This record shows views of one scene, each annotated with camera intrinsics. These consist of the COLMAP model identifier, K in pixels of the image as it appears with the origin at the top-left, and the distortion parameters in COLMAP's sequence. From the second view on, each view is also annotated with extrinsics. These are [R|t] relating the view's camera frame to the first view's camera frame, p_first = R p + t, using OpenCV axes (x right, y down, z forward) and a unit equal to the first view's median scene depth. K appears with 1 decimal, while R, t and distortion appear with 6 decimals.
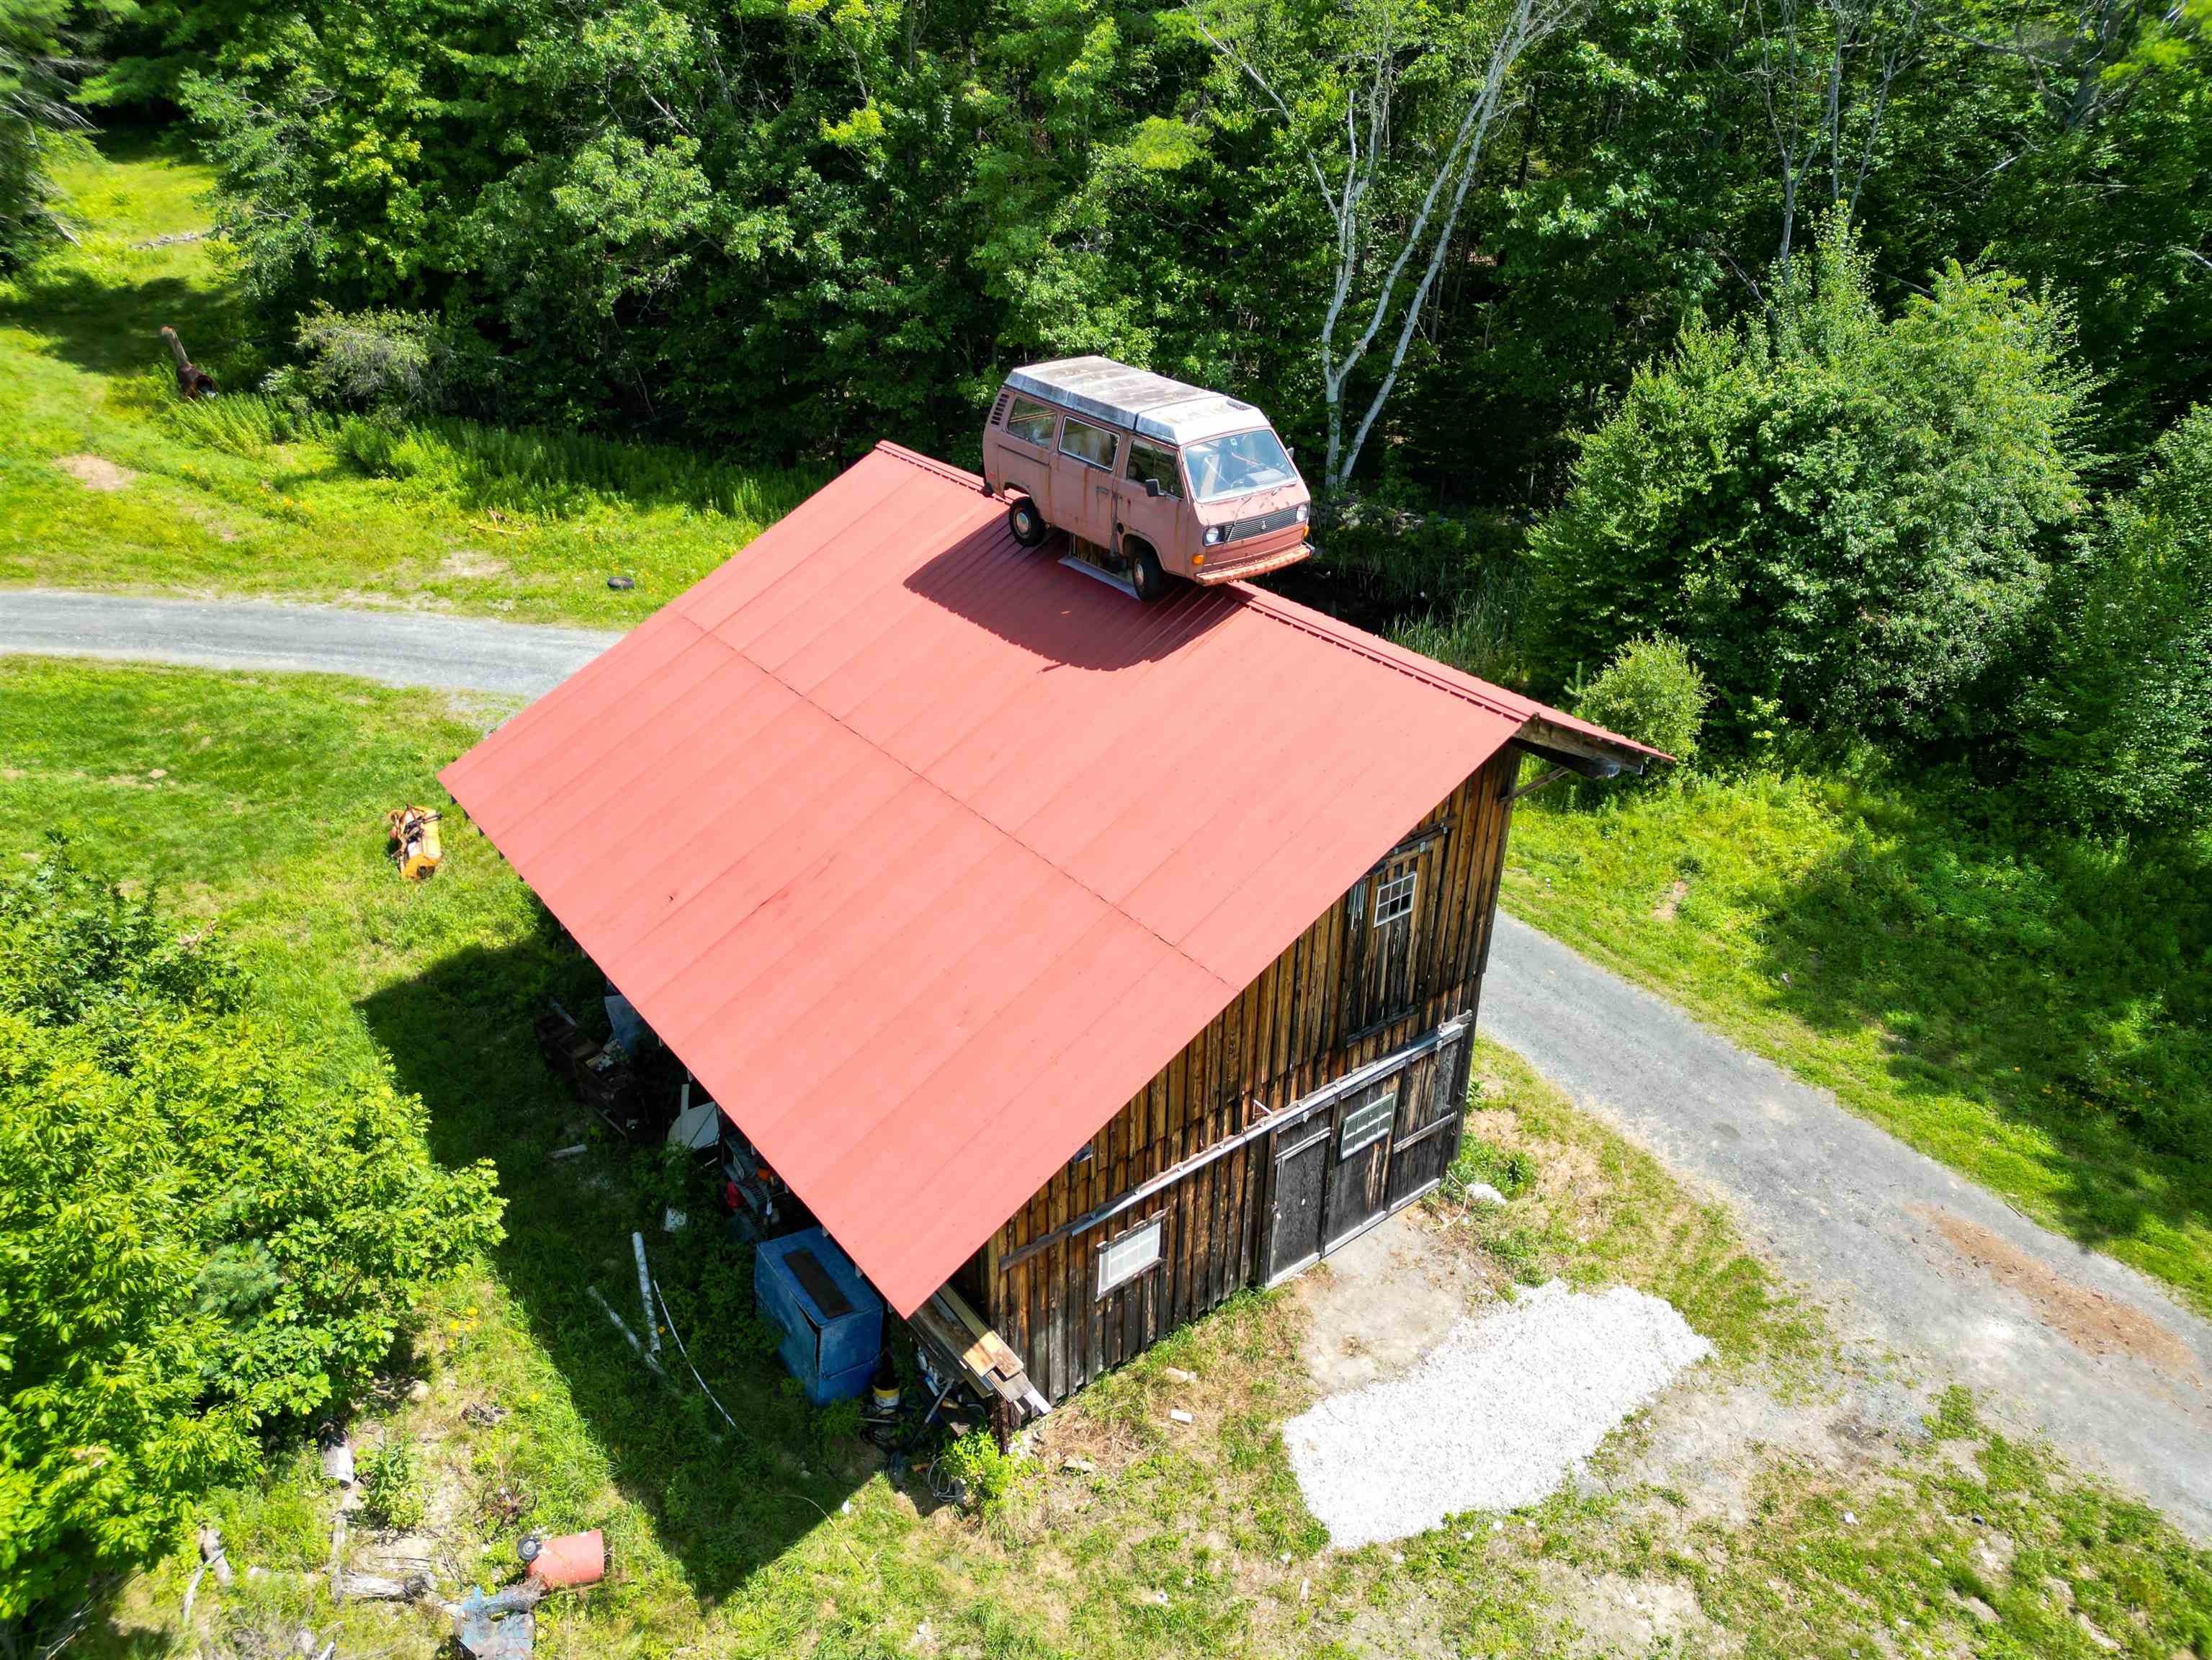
lens RADIAL K [[1537.8, 0, 1106.0], [0, 1537.8, 830.0], [0, 0, 1]] dist [0.064861, -0.077849]
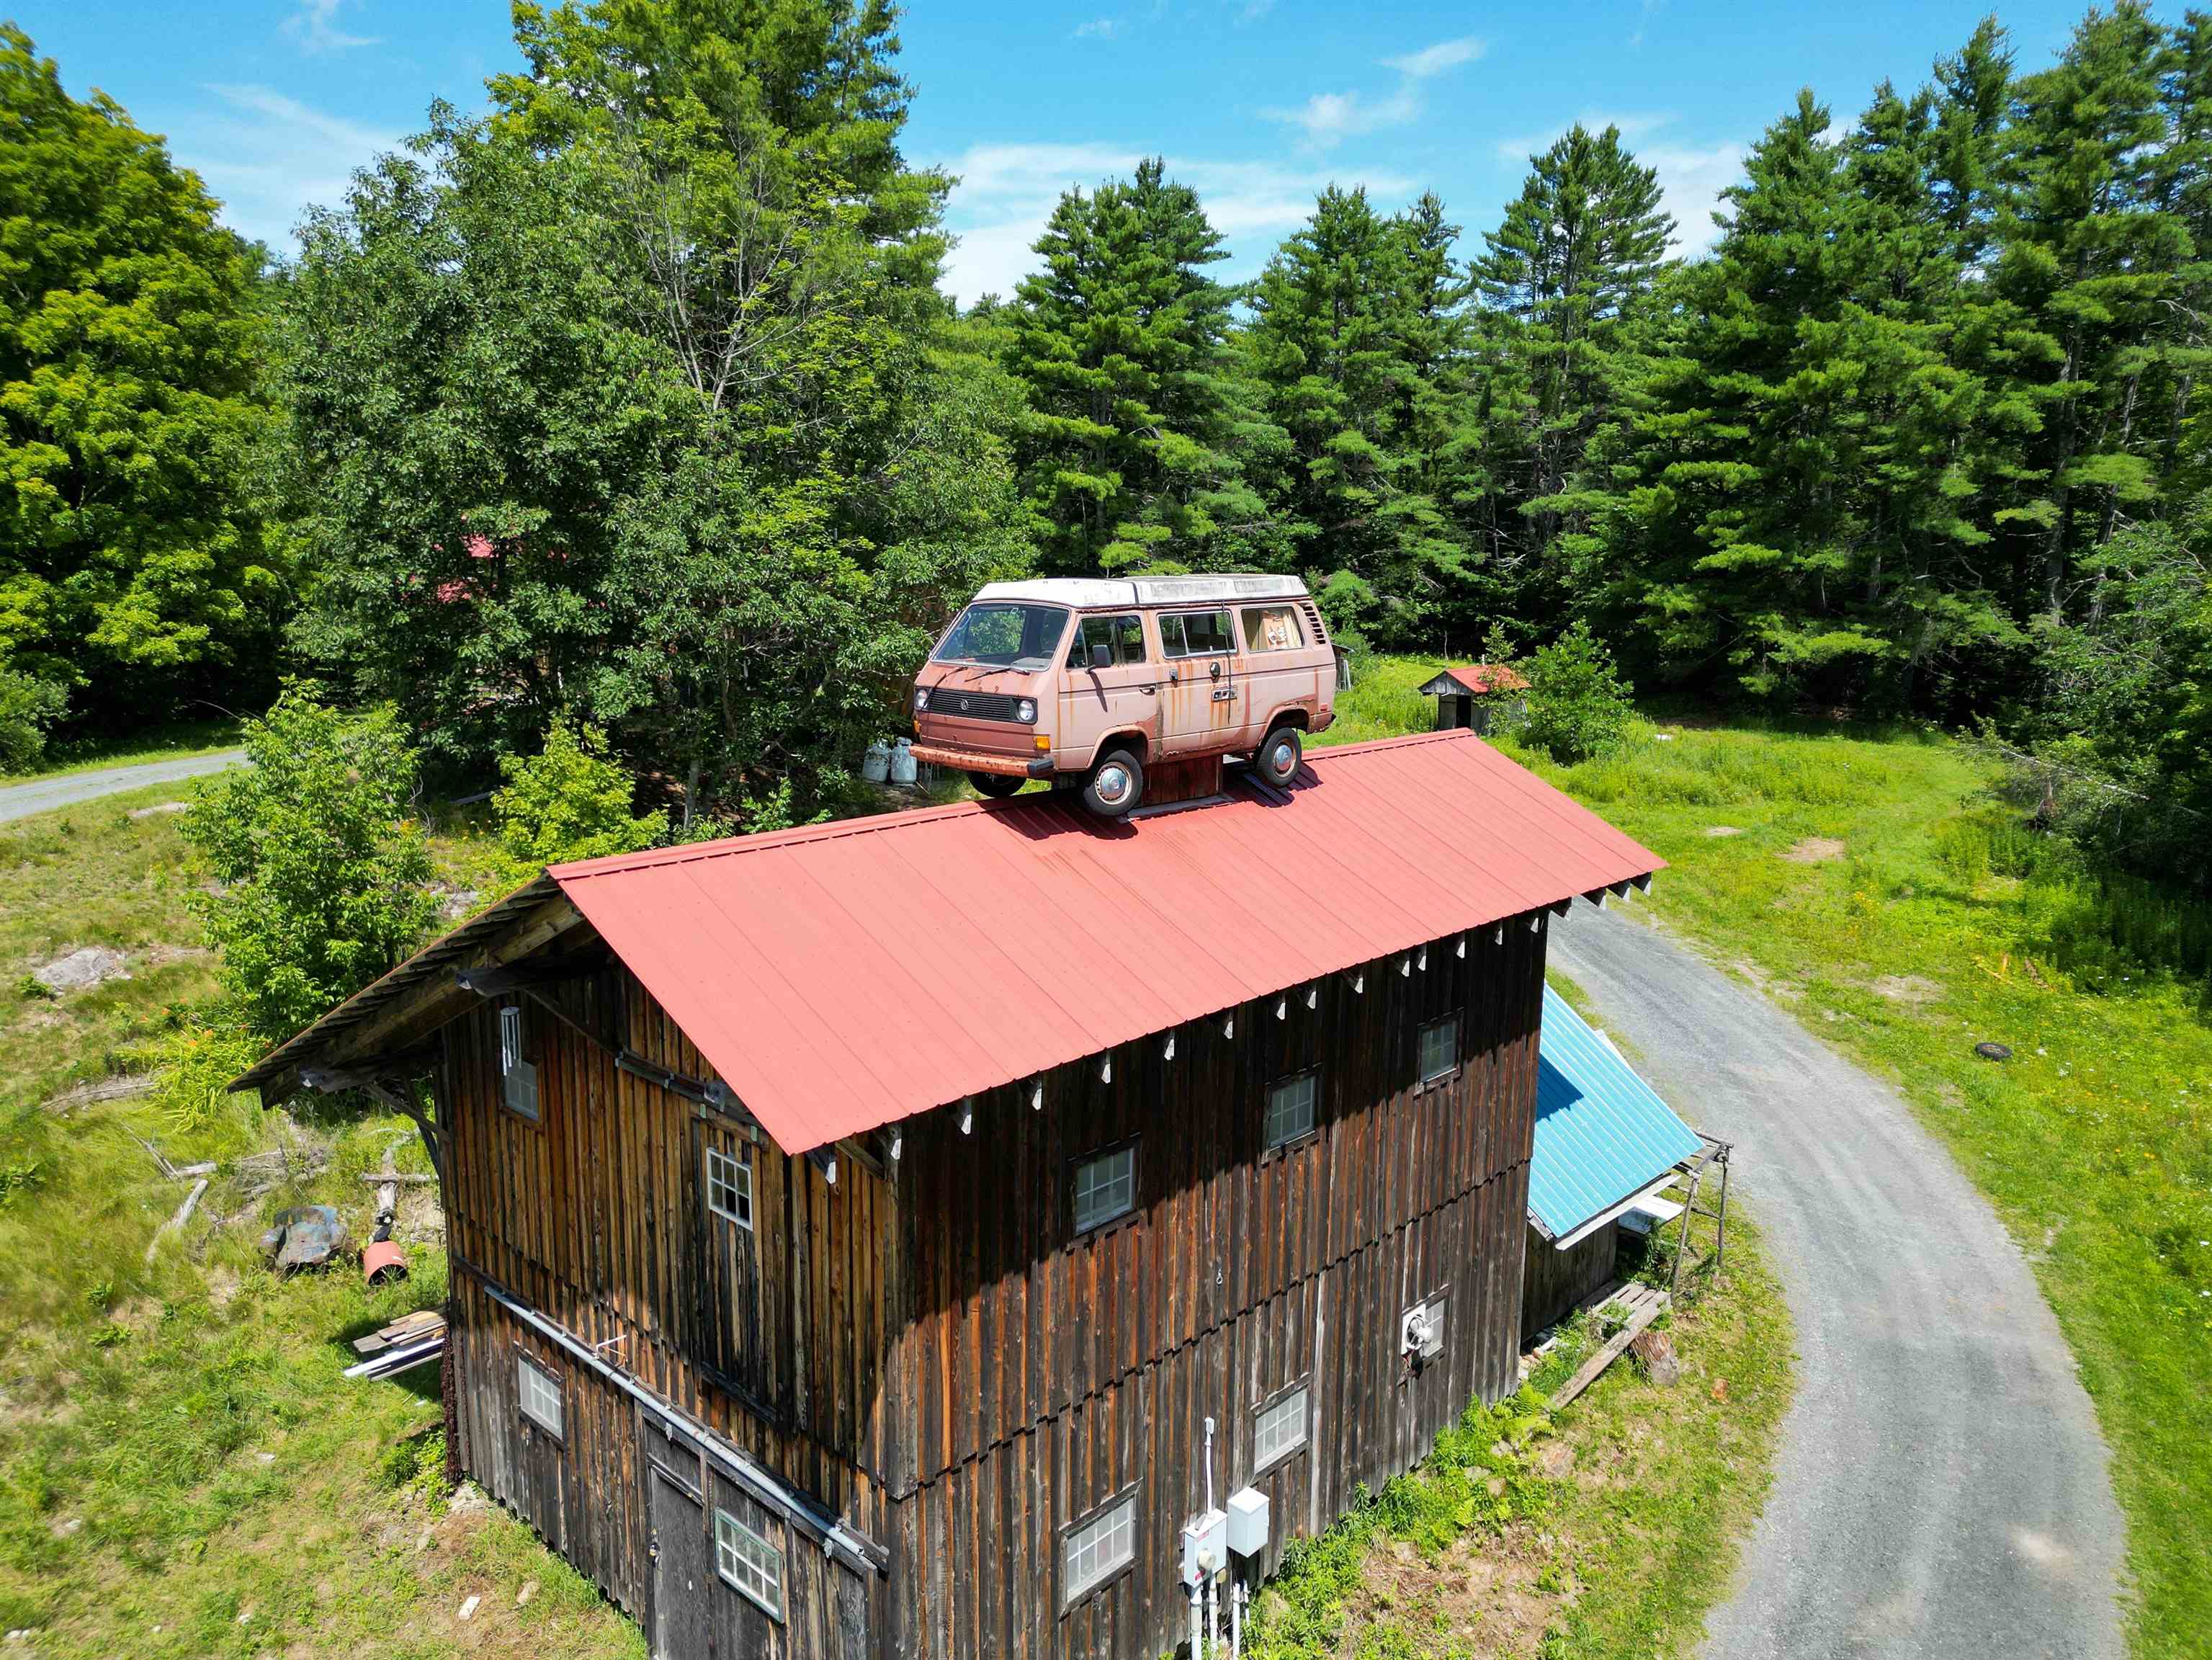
lens RADIAL K [[1584.0, 0, 1106.0], [0, 1584.0, 830.0], [0, 0, 1]] dist [0.000913, 0.001444]
pose [[0.153792, 0.169745, -0.973414, 0.878587], [-0.484107, 0.871743, 0.075530, -0.232550], [0.861388, 0.459620, 0.216242, 0.902437]]
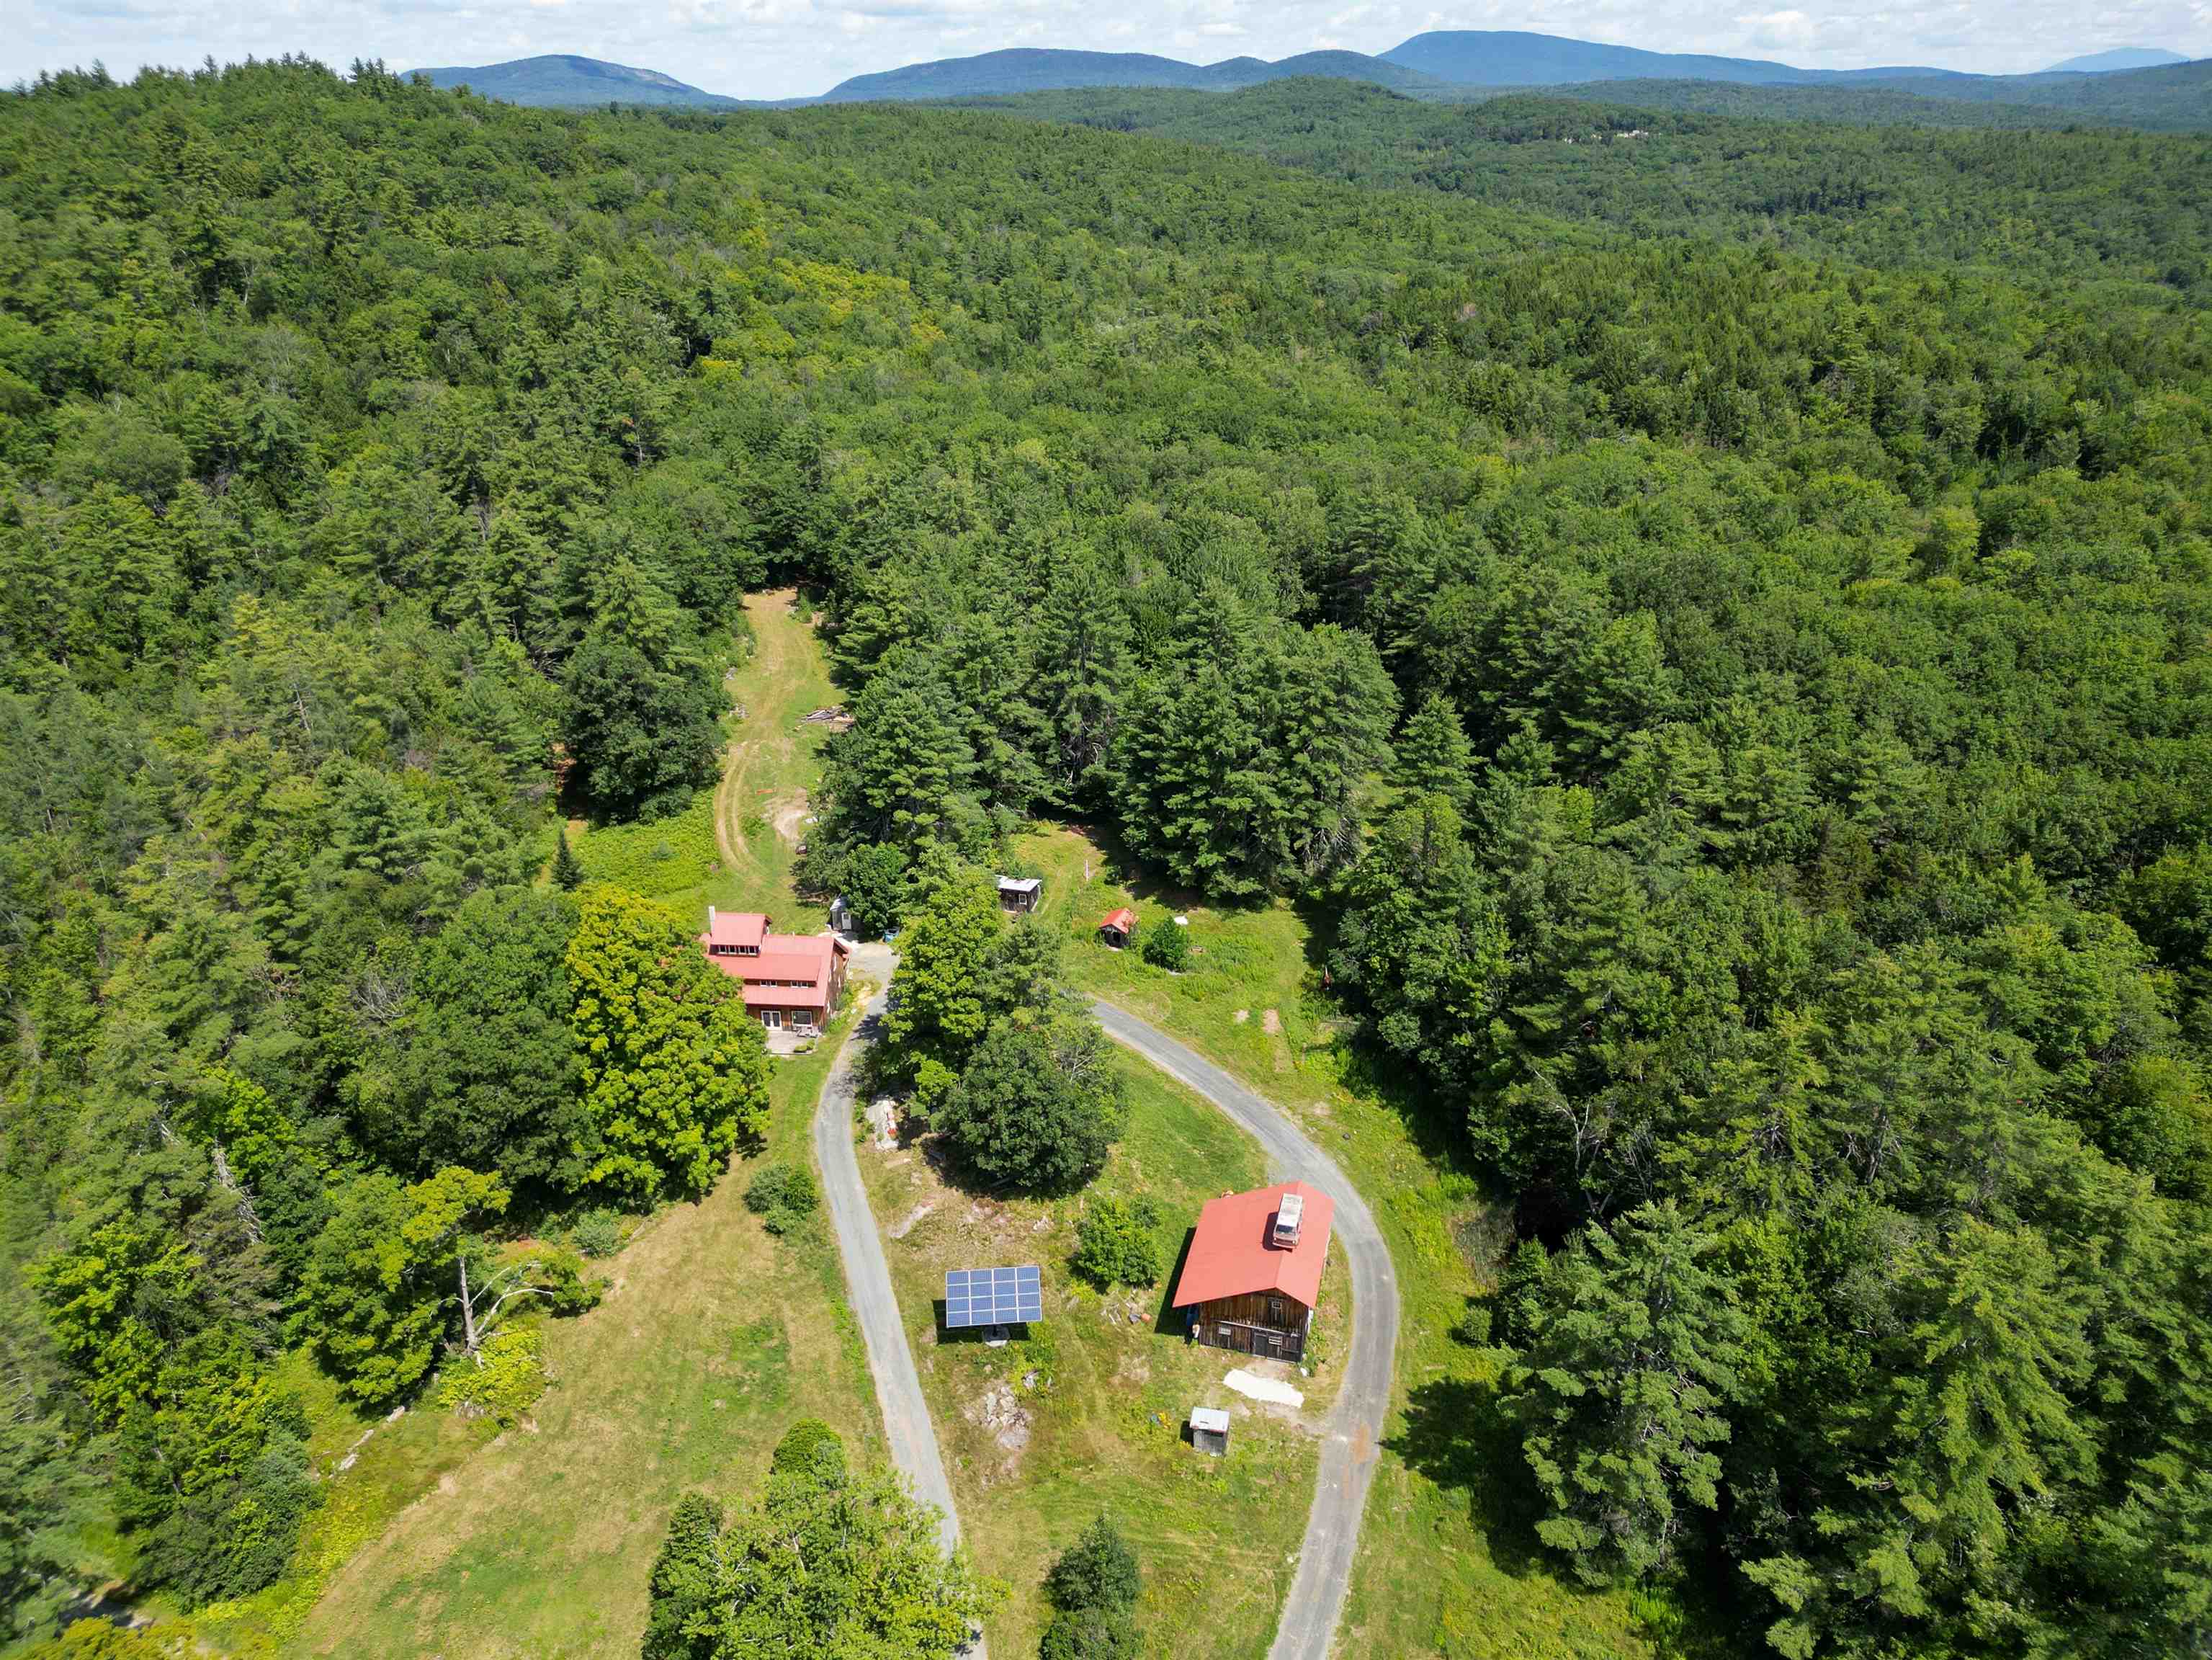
lens RADIAL K [[1537.8, 0, 1106.0], [0, 1537.8, 830.0], [0, 0, 1]] dist [0.064861, -0.077849]
pose [[0.609845, 0.323246, -0.723603, 3.689297], [-0.381193, 0.920127, 0.089772, -2.032364], [0.694825, 0.221085, 0.684353, -4.230057]]
